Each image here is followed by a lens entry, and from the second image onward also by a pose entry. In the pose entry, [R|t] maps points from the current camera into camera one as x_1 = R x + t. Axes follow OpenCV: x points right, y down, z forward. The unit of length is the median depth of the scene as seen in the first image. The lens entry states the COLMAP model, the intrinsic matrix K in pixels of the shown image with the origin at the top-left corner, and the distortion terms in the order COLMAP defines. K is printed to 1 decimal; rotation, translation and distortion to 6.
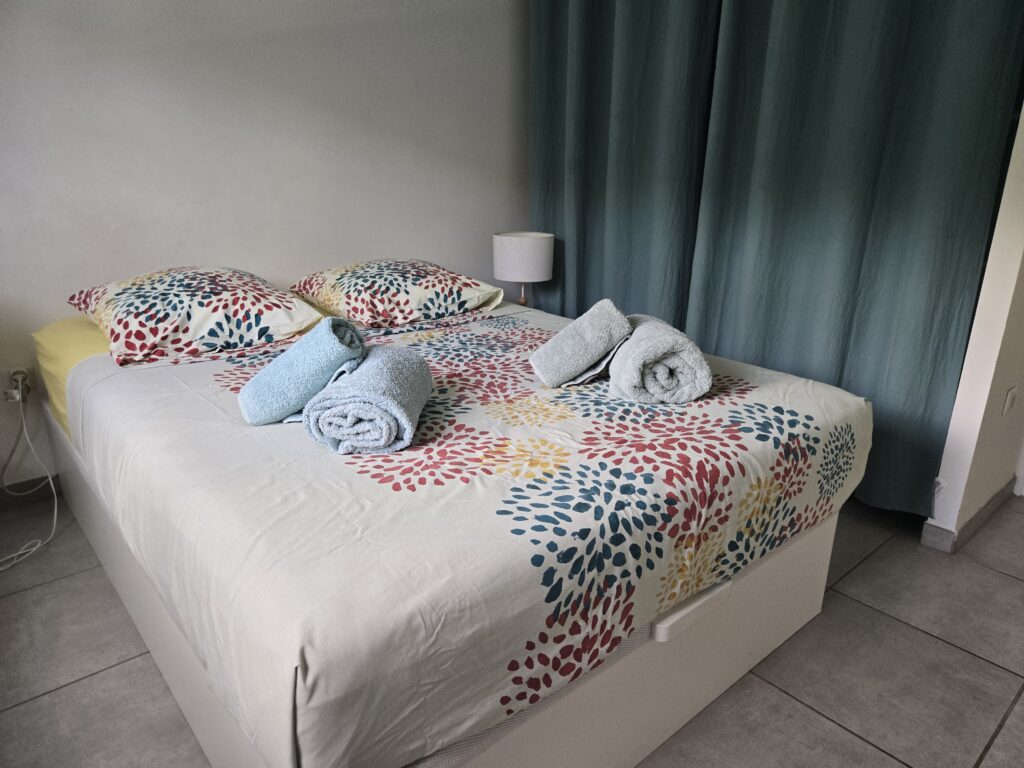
lens RADIAL K [[690.2, 0, 528.4], [0, 690.2, 383.4], [0, 0, 1]] dist [0.044908, -0.003203]
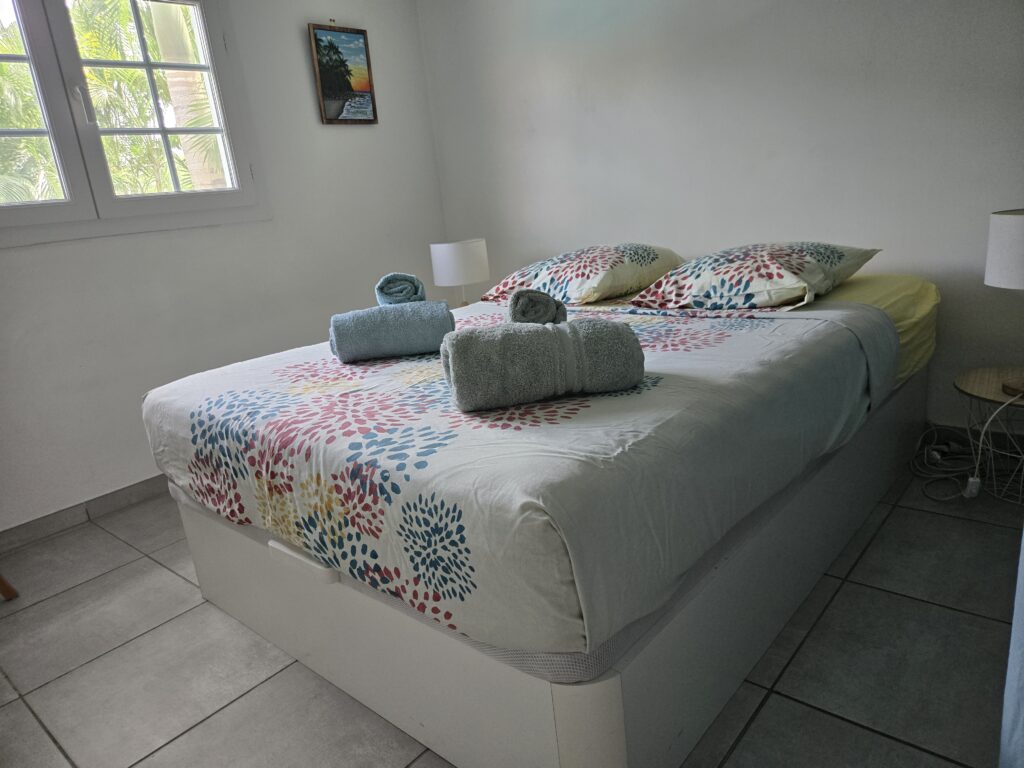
lens RADIAL K [[693.0, 0, 517.3], [0, 693.0, 383.3], [0, 0, 1]] dist [0.054269, -0.050758]
pose [[0.115767, 0.229930, -0.966297, 1.147306], [-0.203136, 0.957757, 0.203562, -0.211649], [0.972283, 0.172724, 0.157584, 1.000492]]
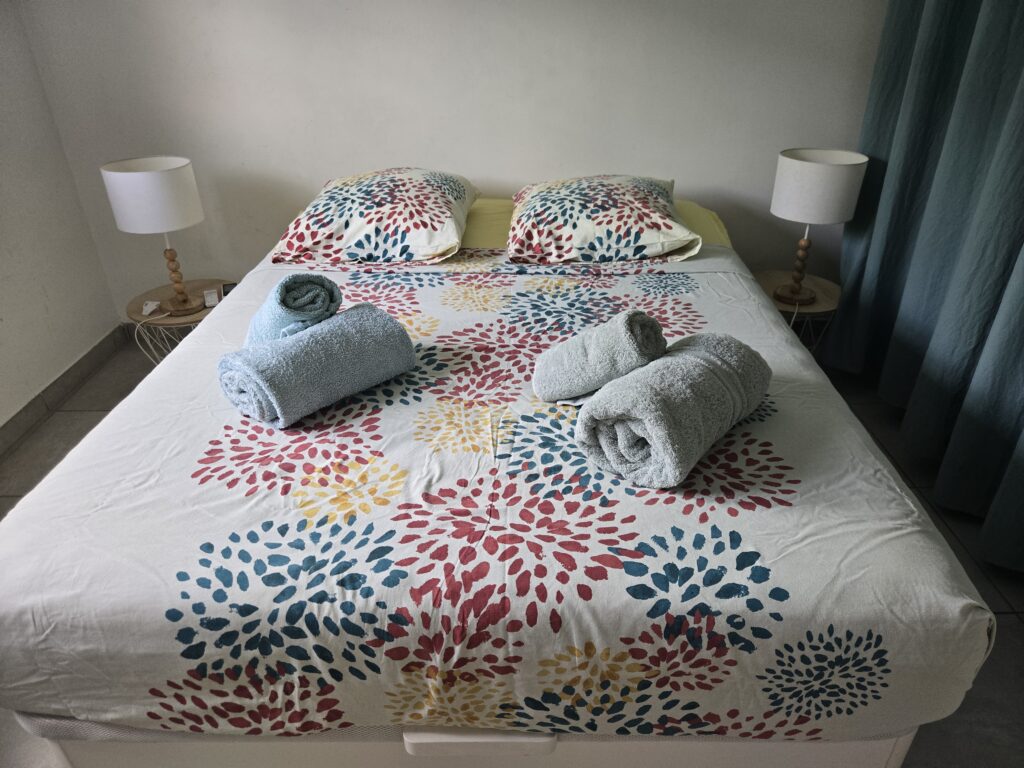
lens RADIAL K [[693.0, 0, 517.3], [0, 693.0, 383.3], [0, 0, 1]] dist [0.054269, -0.050758]
pose [[0.741755, 0.311105, -0.594149, 0.559458], [-0.183134, 0.946190, 0.266809, -0.257705], [0.645184, -0.089098, 0.758815, 0.411292]]
